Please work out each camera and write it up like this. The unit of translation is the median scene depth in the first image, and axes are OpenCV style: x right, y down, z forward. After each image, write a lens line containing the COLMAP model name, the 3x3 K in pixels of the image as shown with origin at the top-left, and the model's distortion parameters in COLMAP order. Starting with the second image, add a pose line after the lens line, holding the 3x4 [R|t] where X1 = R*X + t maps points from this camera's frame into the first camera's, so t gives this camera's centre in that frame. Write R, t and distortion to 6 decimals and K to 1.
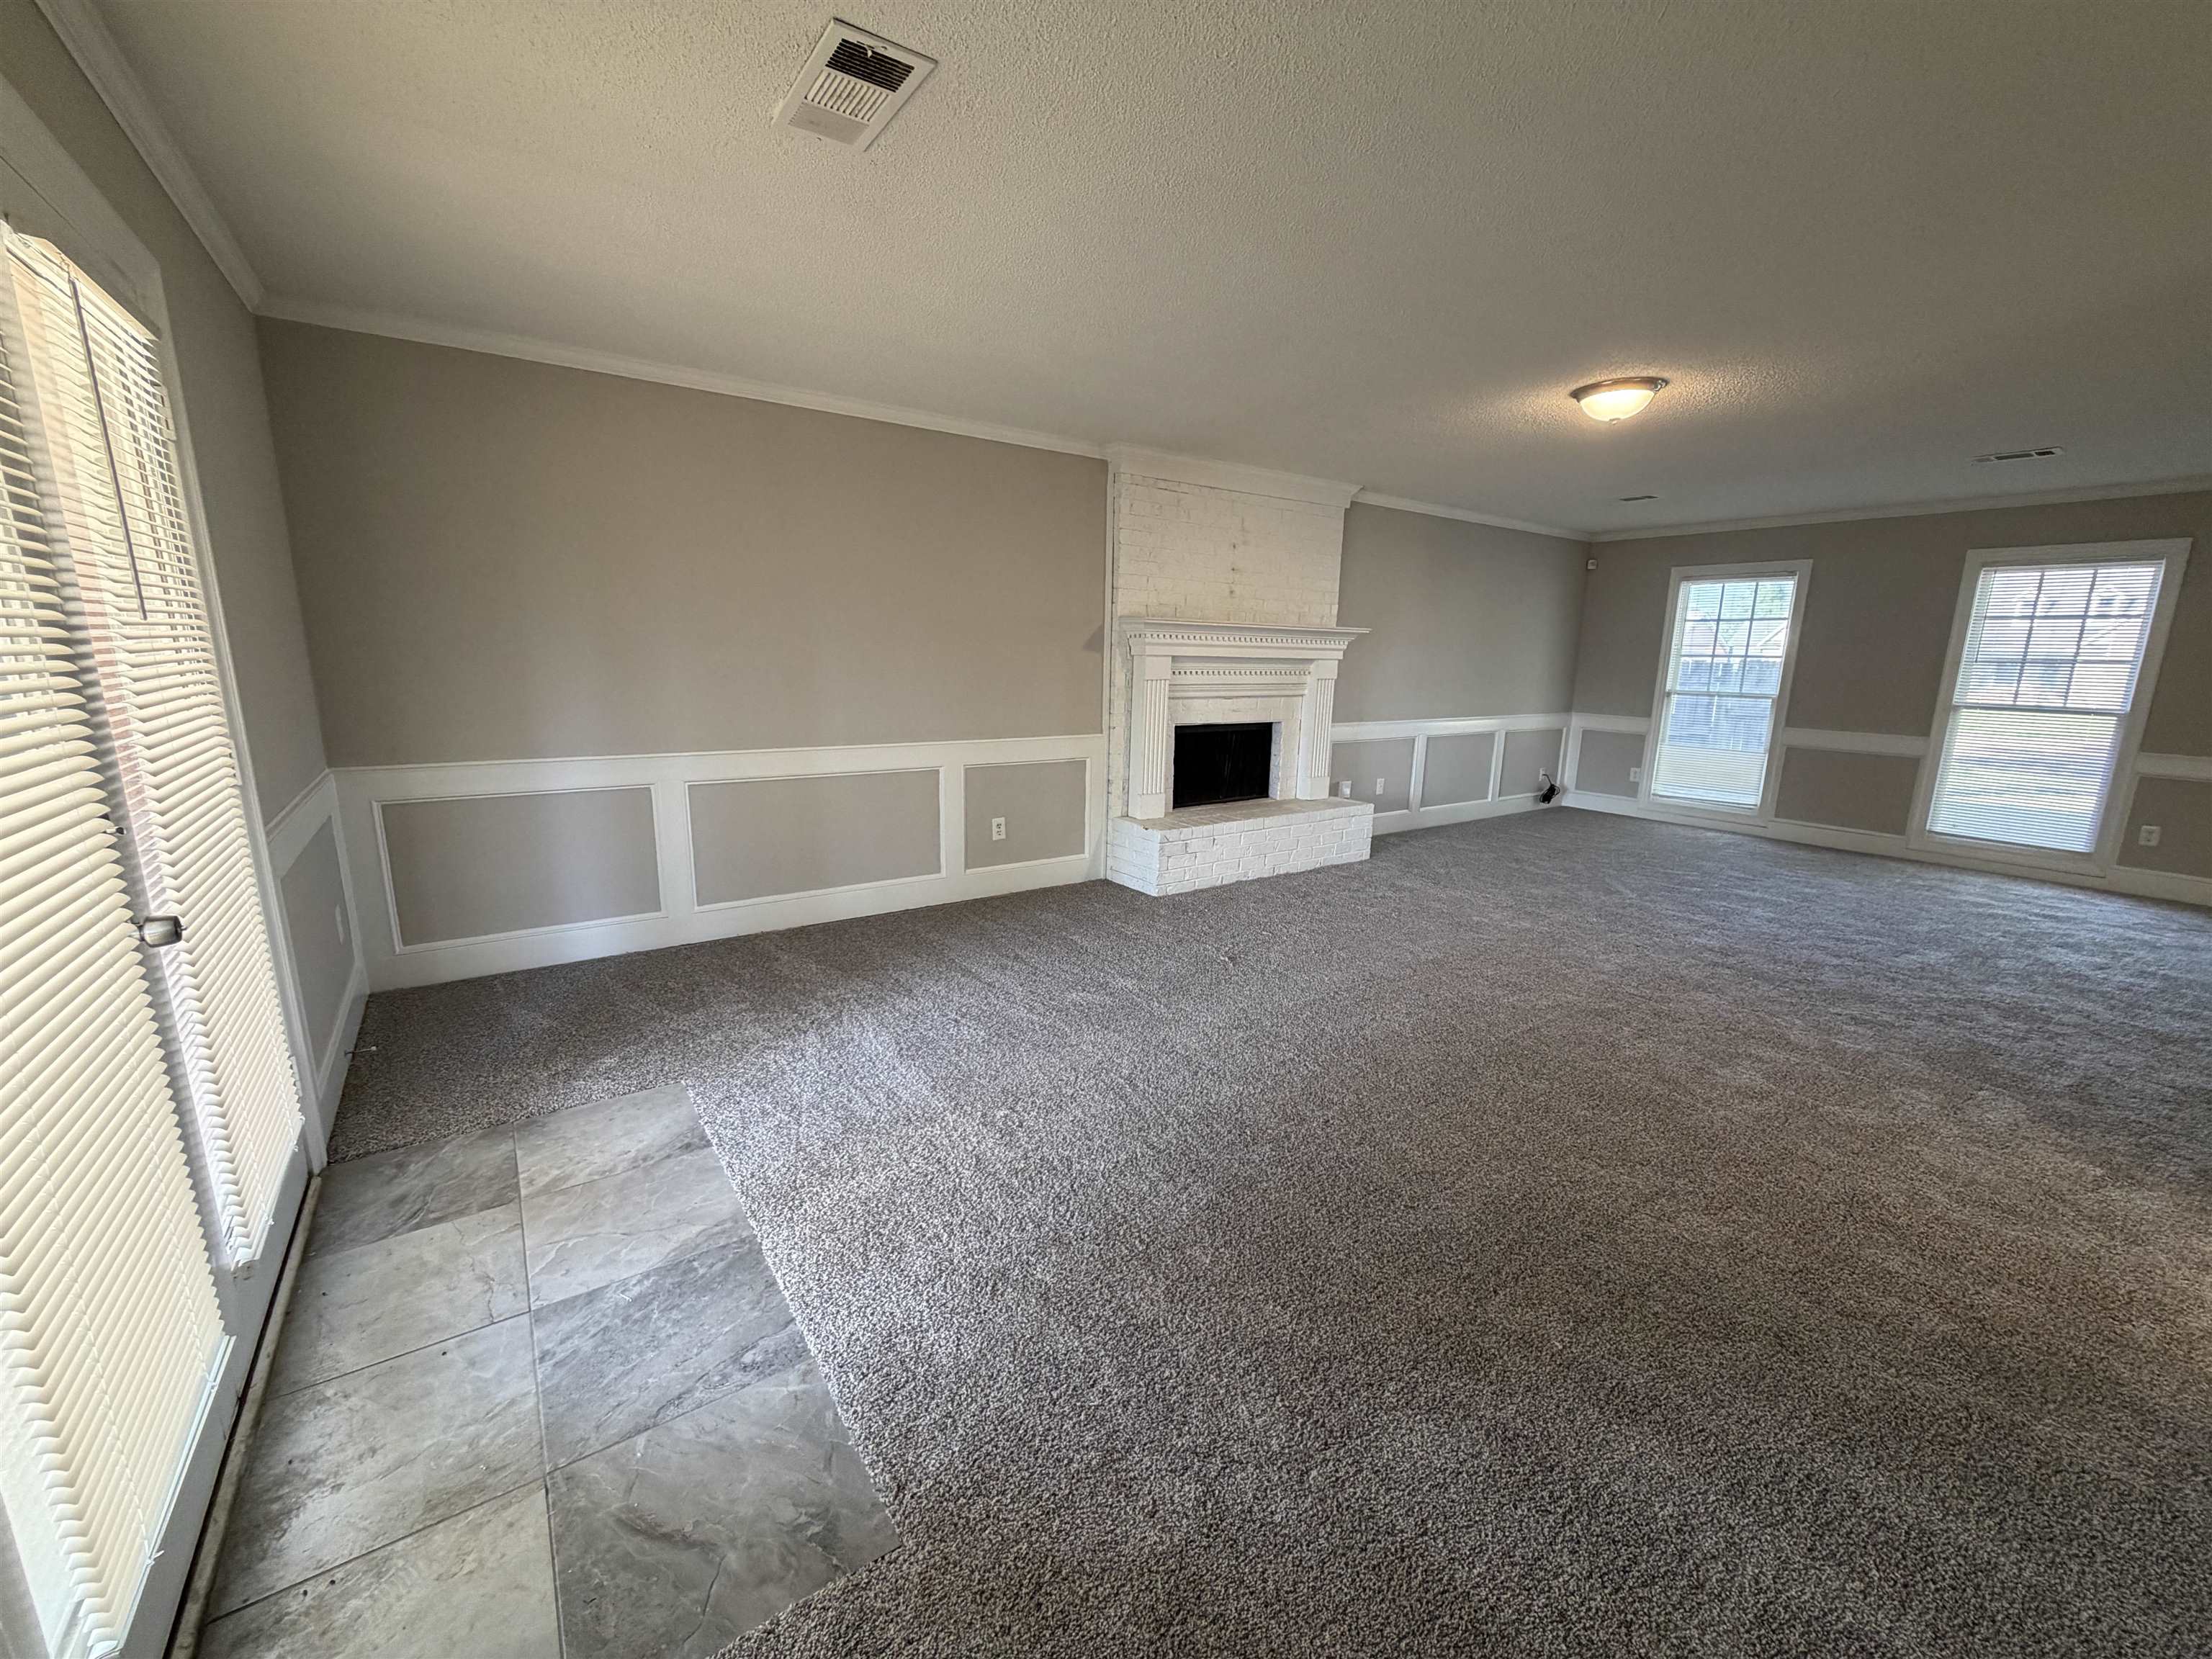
lens RADIAL K [[880.7, 0, 1105.3], [0, 880.7, 822.6], [0, 0, 1]] dist [-0.001716, 0.000309]
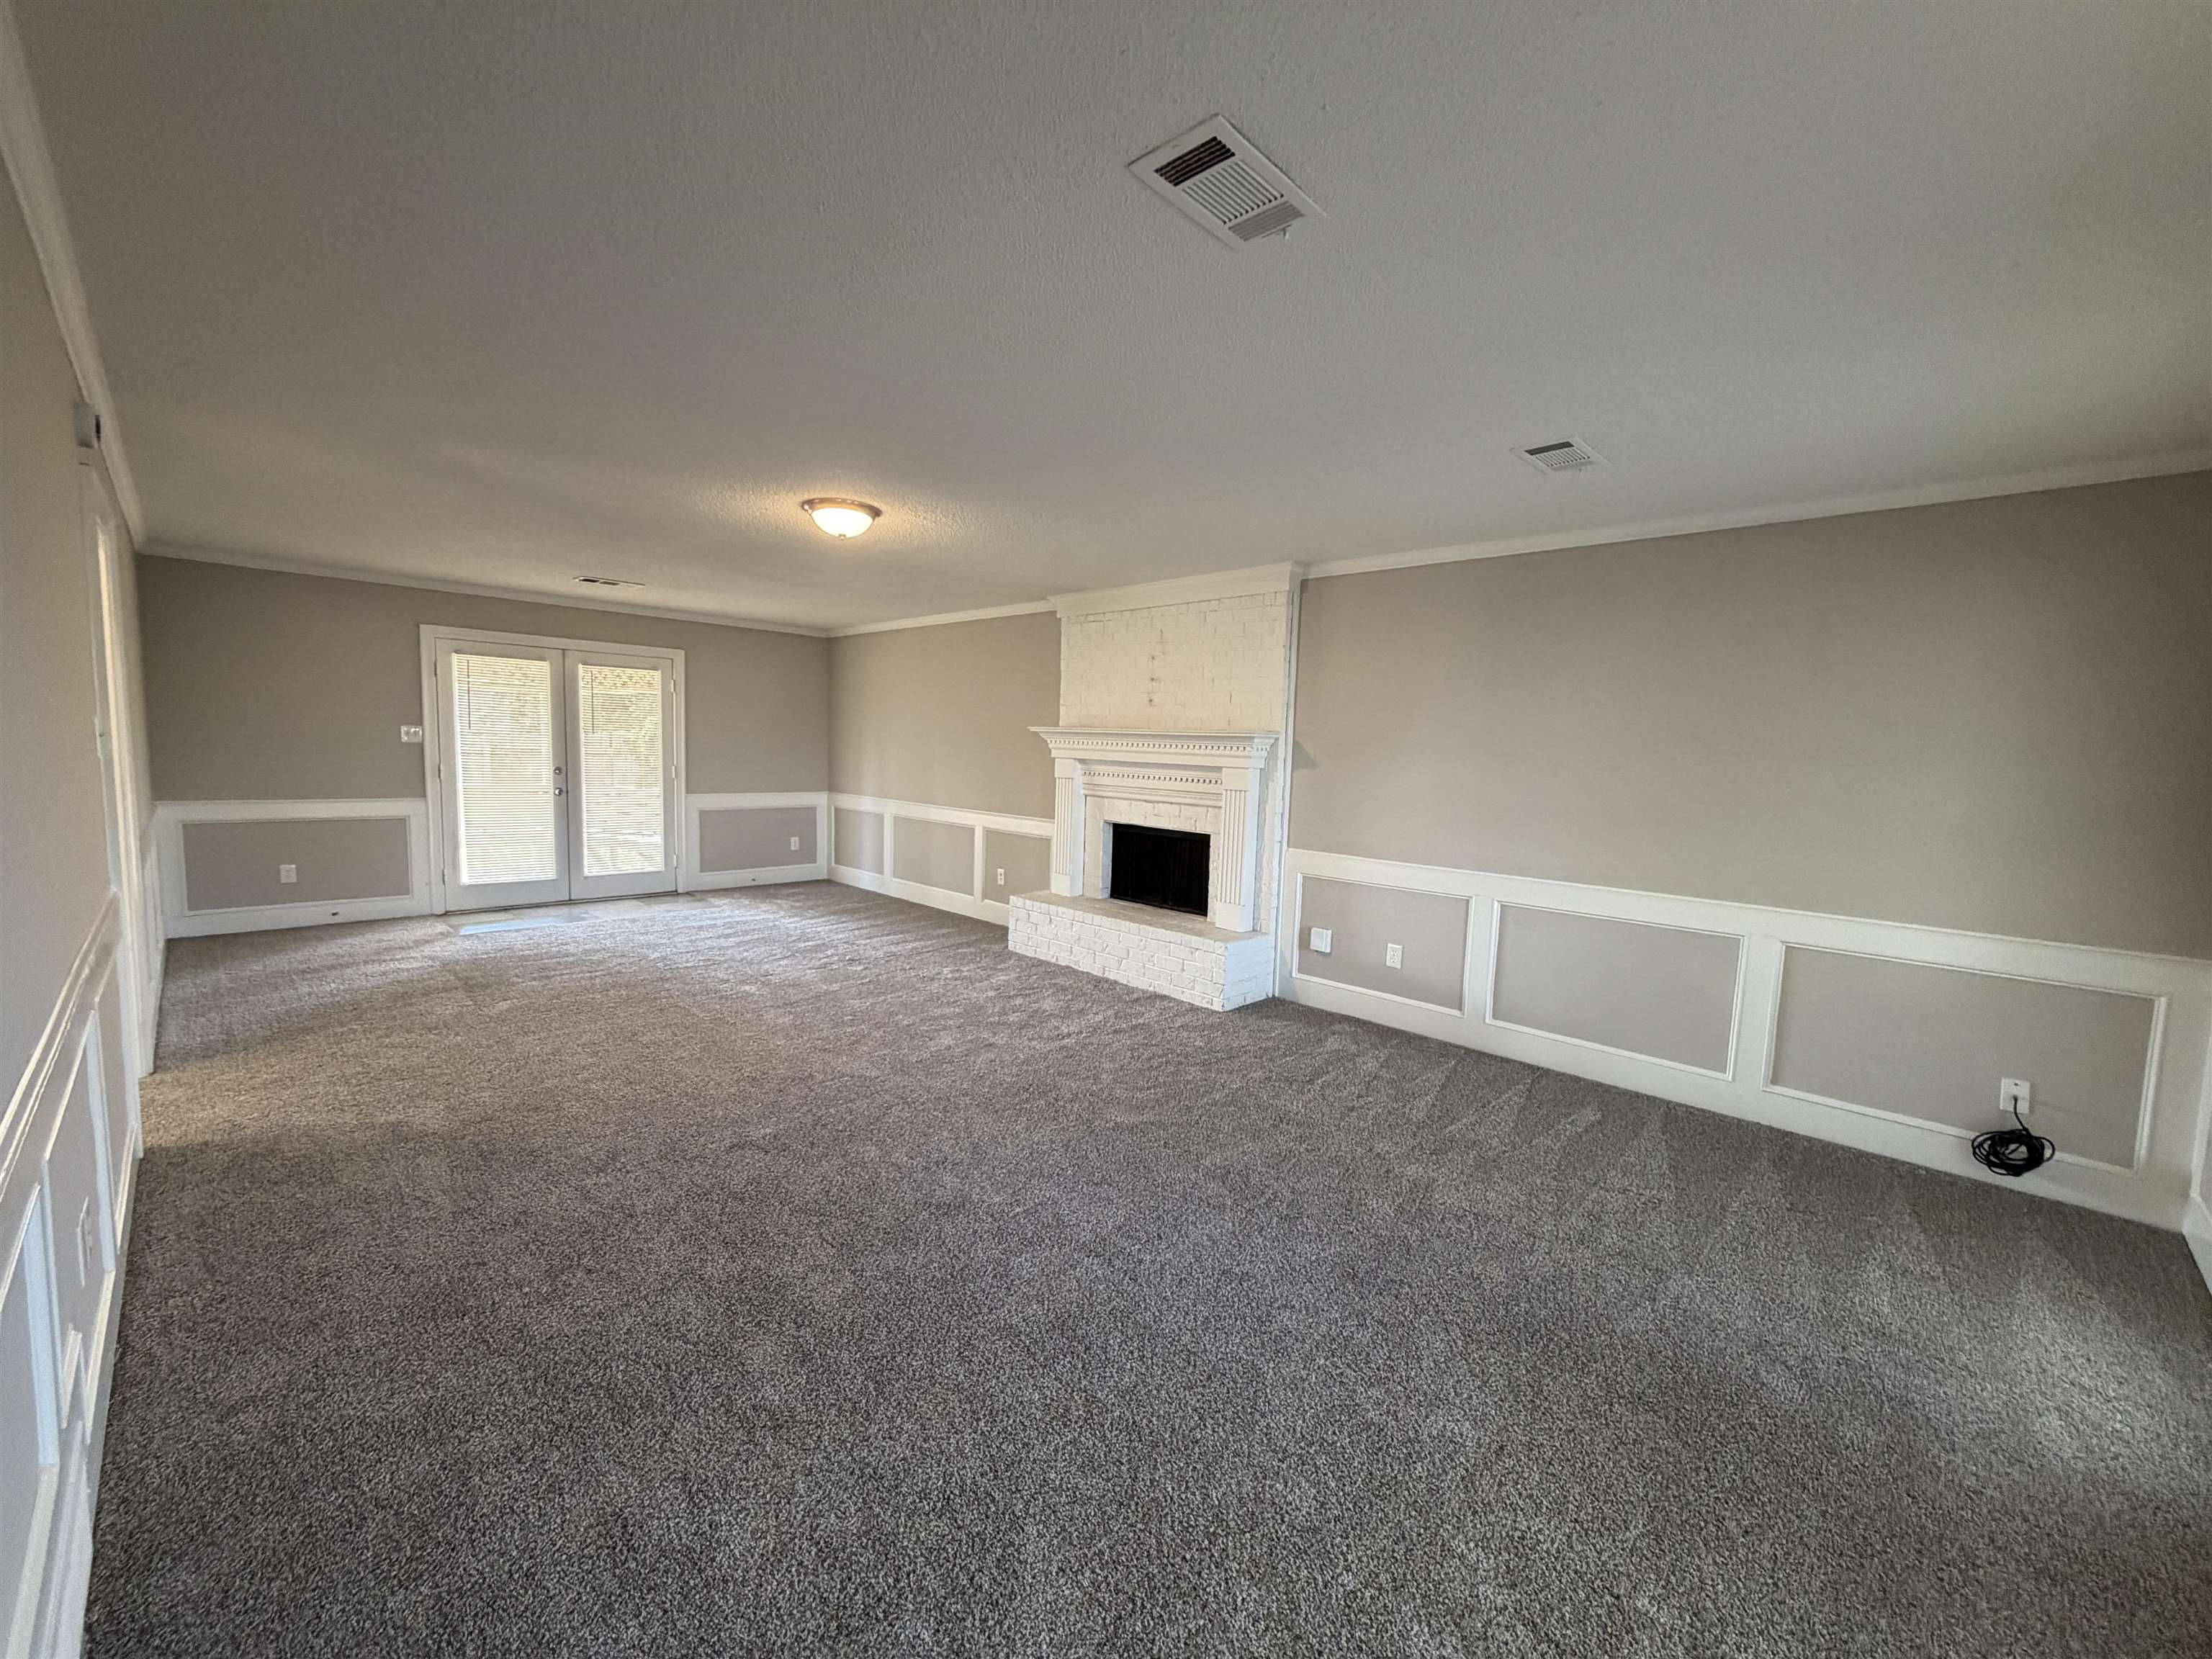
lens RADIAL K [[880.7, 0, 1098.5], [0, 880.7, 833.8], [0, 0, 1]] dist [-0.001716, 0.000309]
pose [[0.167199, 0.075467, -0.983031, 1.132035], [-0.222104, 0.974320, 0.037021, -0.129622], [0.960580, 0.212145, 0.179667, 0.764832]]
